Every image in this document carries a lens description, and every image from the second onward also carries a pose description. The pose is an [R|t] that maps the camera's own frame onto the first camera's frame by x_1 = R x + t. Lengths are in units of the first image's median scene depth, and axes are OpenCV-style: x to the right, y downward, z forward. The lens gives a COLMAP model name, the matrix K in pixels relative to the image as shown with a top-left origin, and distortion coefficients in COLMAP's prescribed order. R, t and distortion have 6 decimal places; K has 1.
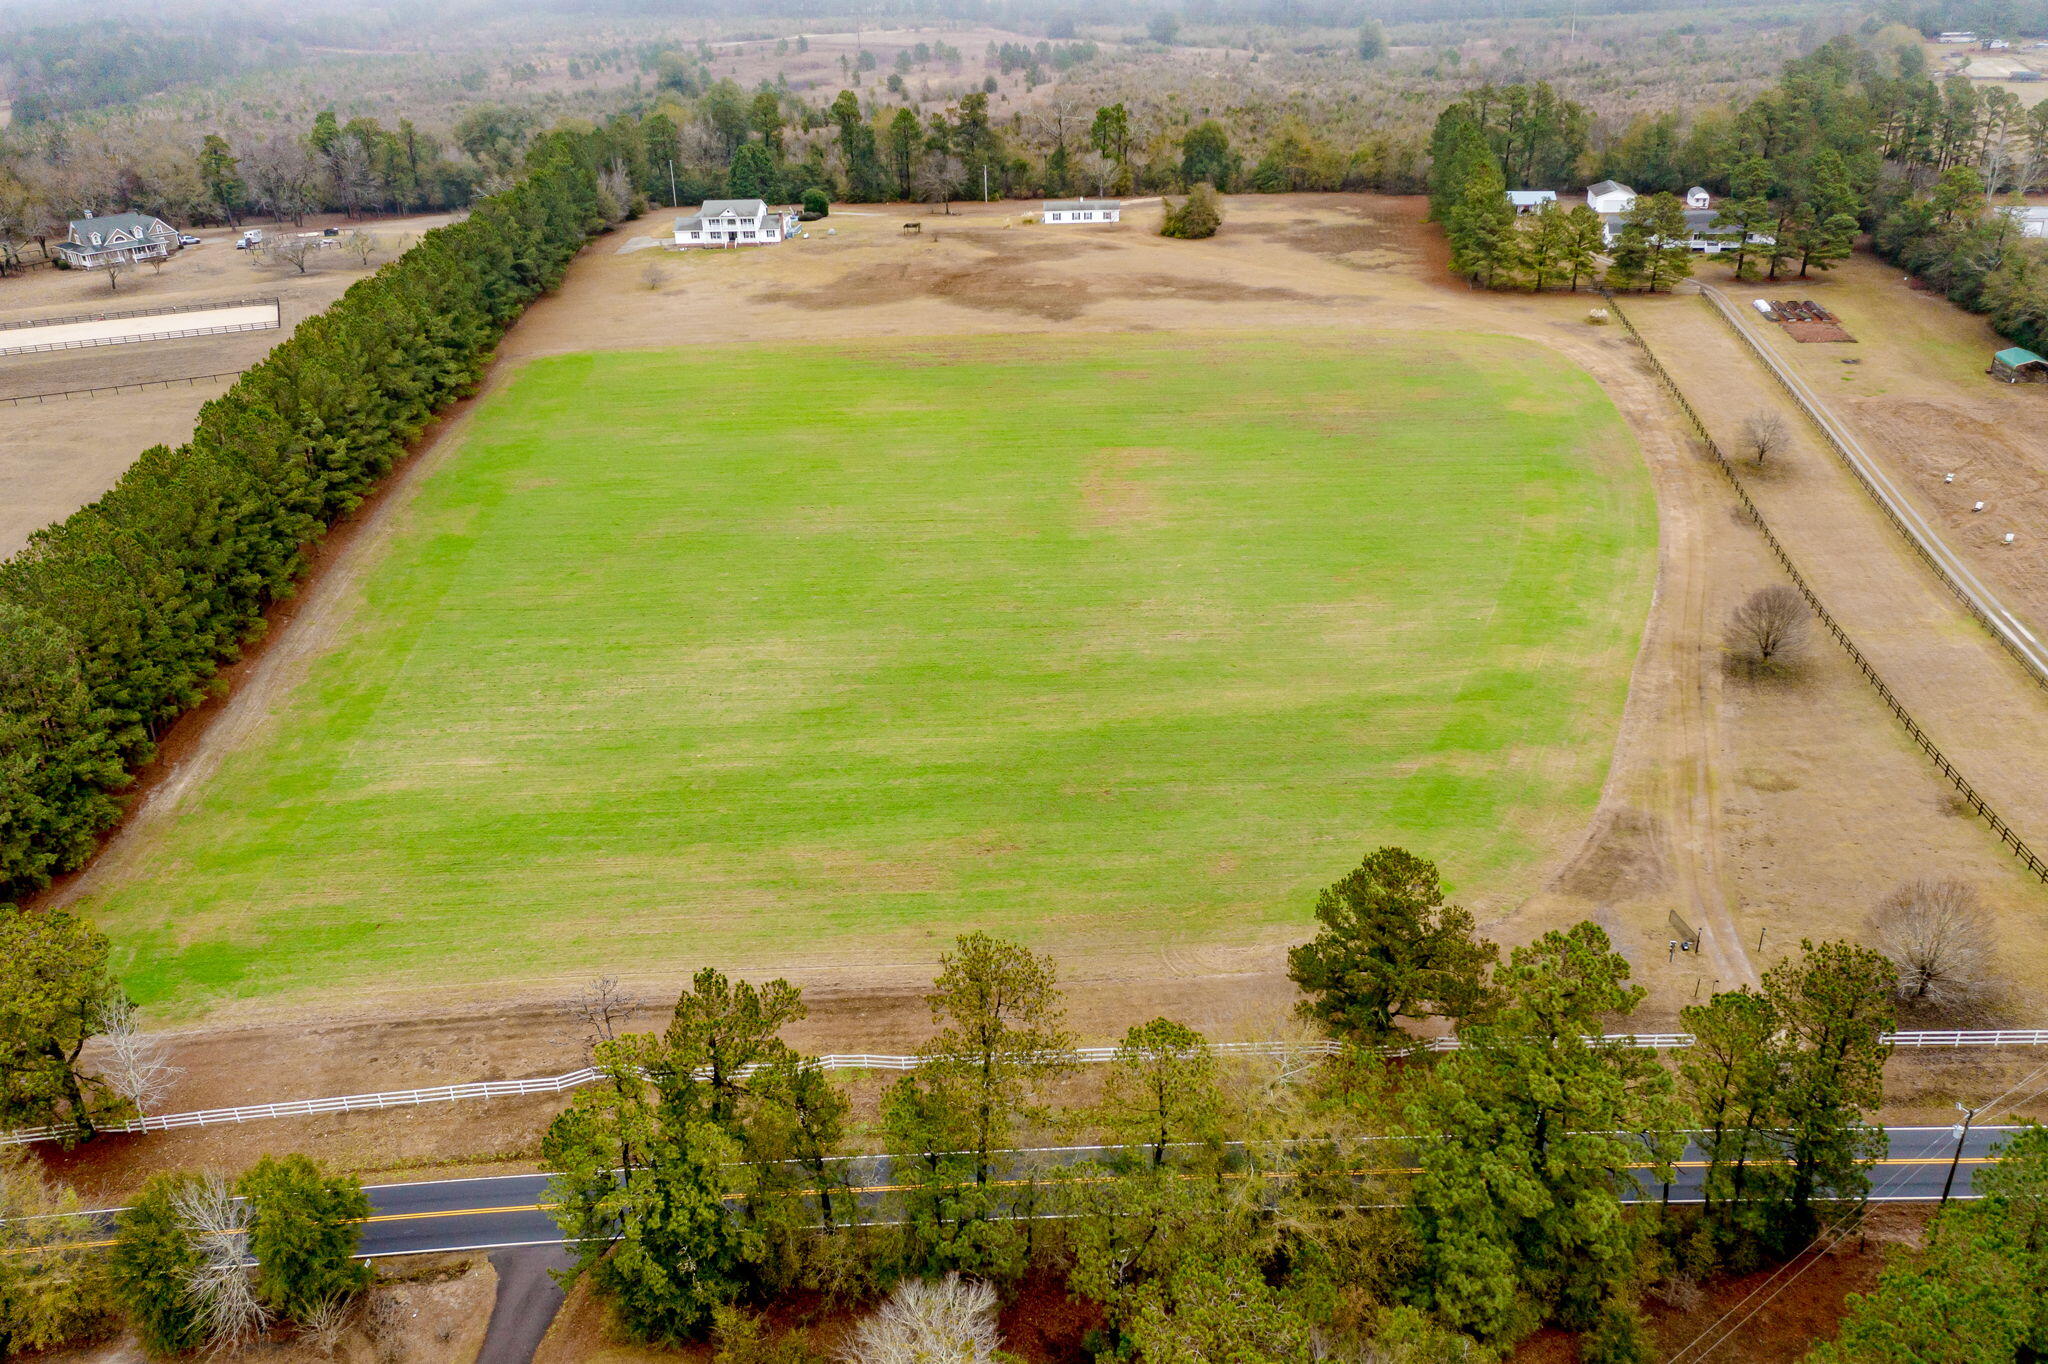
lens RADIAL K [[1624.7, 0, 1018.9], [0, 1624.7, 677.9], [0, 0, 1]] dist [-0.012959, 0.073954]
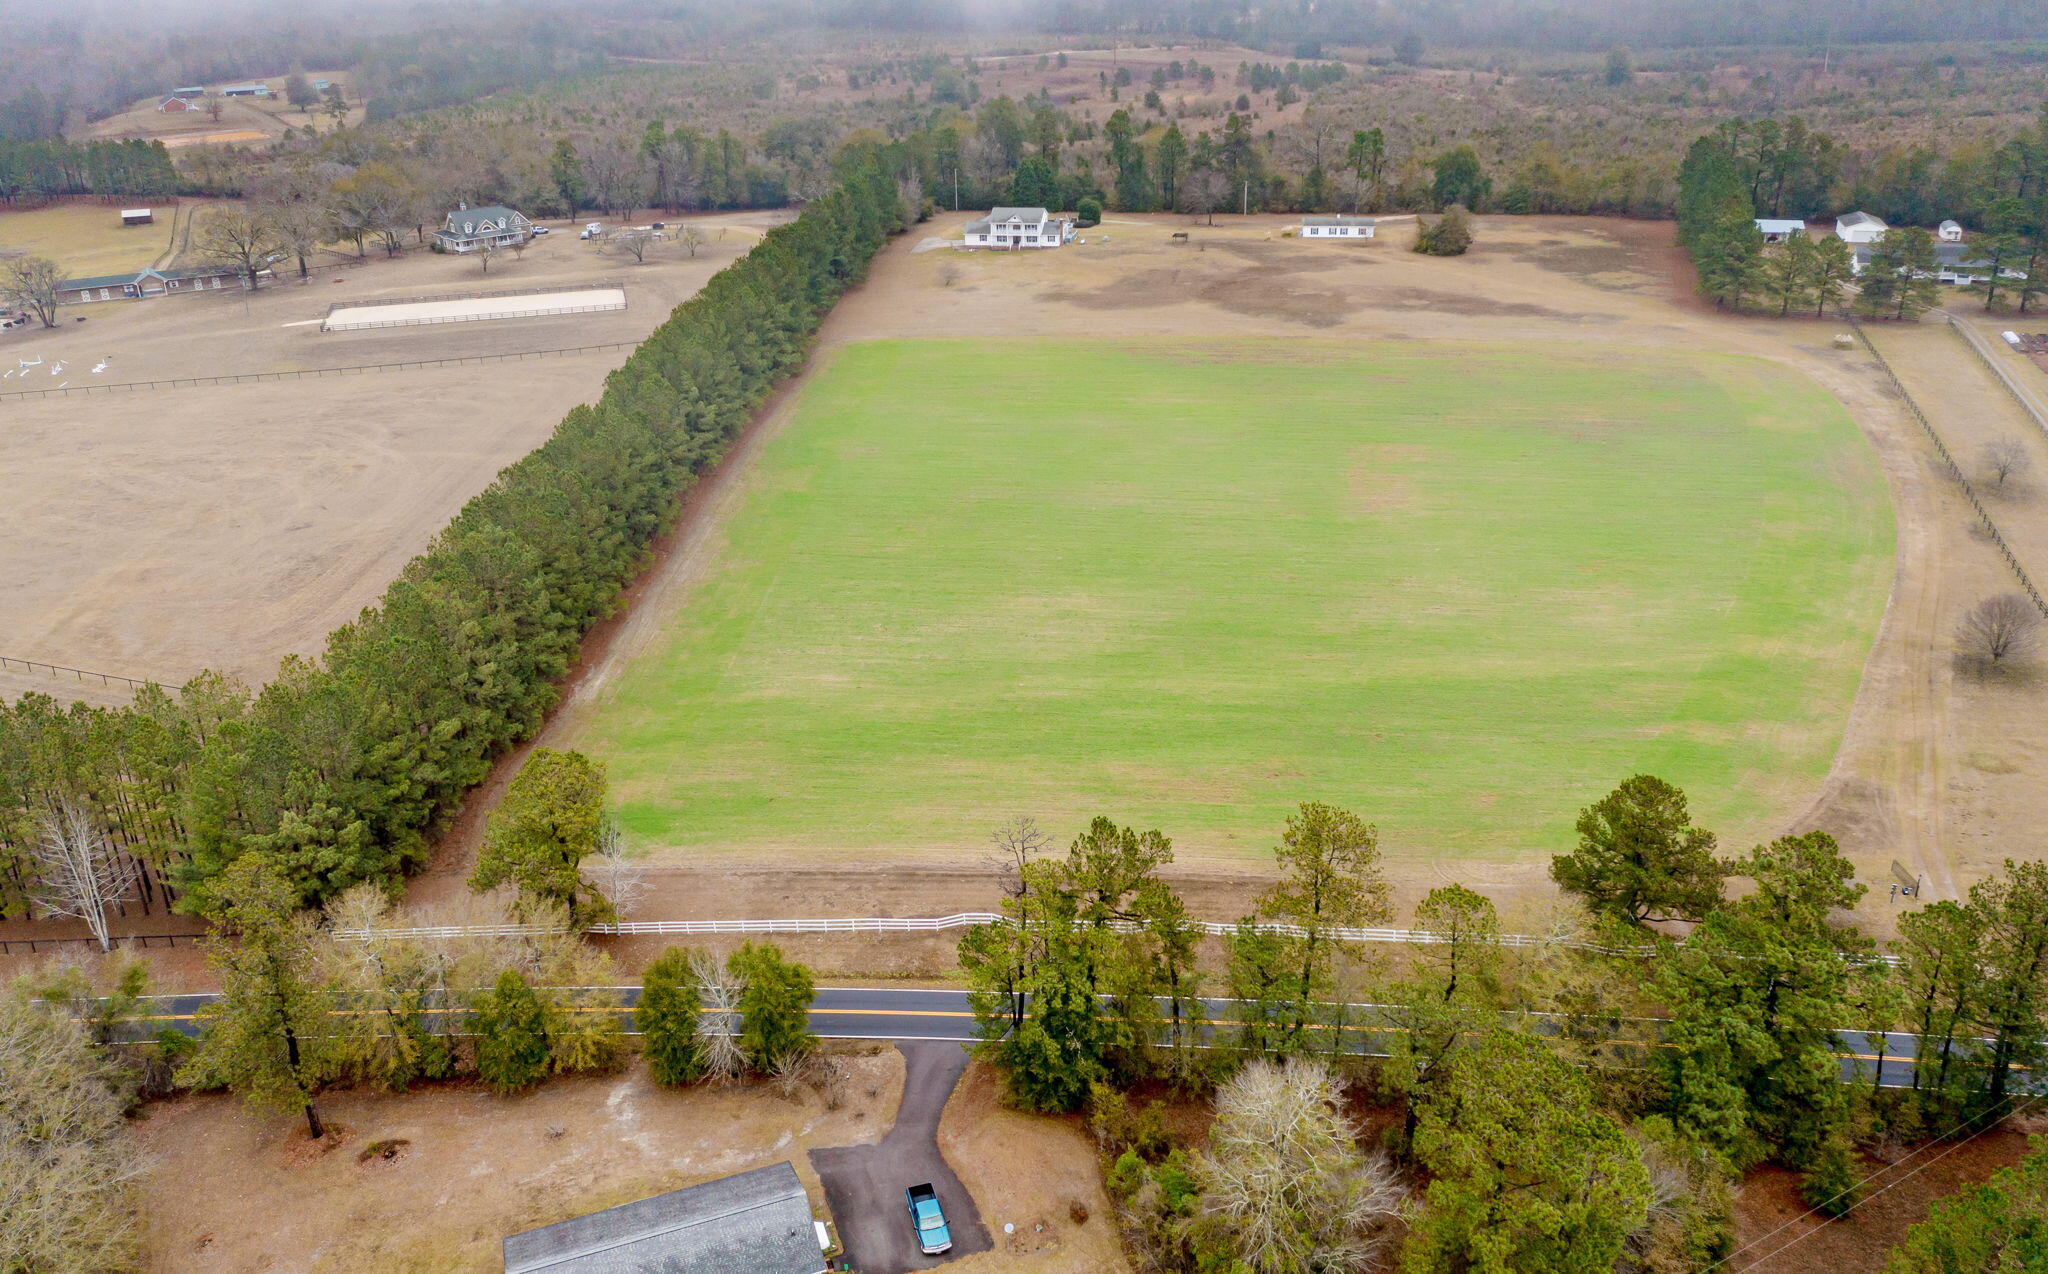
lens RADIAL K [[1619.5, 0, 1024.3], [0, 1619.5, 589.0], [0, 0, 1]] dist [-0.001470, 0.043810]
pose [[0.991364, 0.055711, -0.118721, -0.045329], [-0.061819, 0.996913, -0.048400, 0.026864], [0.115658, 0.055321, 0.991747, -0.122636]]
